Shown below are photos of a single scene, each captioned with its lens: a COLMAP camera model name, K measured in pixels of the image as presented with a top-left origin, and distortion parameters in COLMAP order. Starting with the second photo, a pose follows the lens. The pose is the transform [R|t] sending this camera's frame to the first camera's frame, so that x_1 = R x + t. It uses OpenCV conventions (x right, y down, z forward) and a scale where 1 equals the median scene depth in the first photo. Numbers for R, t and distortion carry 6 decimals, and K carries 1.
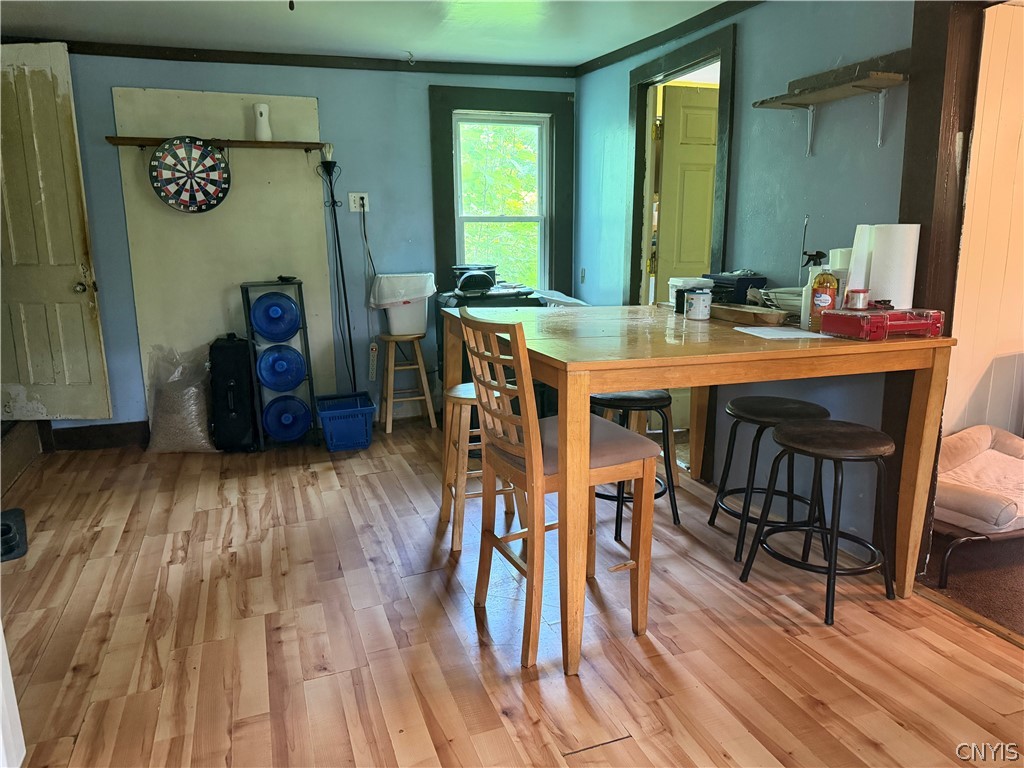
lens RADIAL K [[728.3, 0, 512.2], [0, 728.3, 383.5], [0, 0, 1]] dist [0.027150, -0.033359]
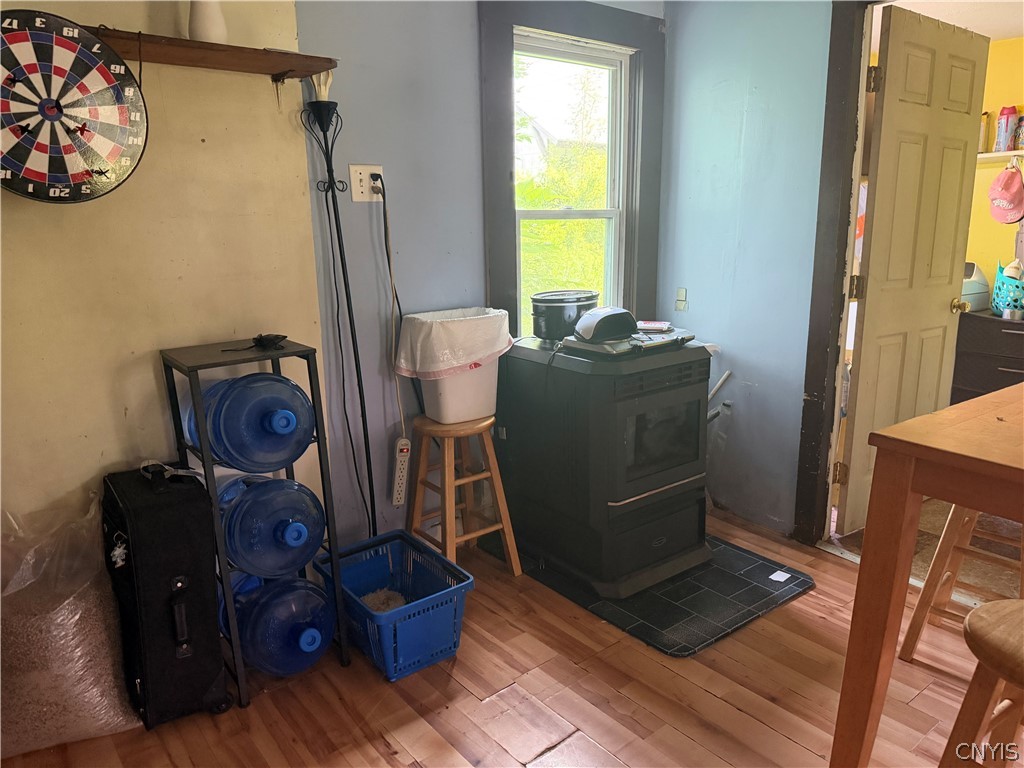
lens RADIAL K [[728.3, 0, 510.8], [0, 728.3, 384.1], [0, 0, 1]] dist [0.027150, -0.033359]
pose [[0.948374, -0.070543, 0.309209, -0.312677], [0.066126, 0.997504, 0.024757, -0.117507], [-0.310183, -0.003033, 0.950672, 0.498286]]
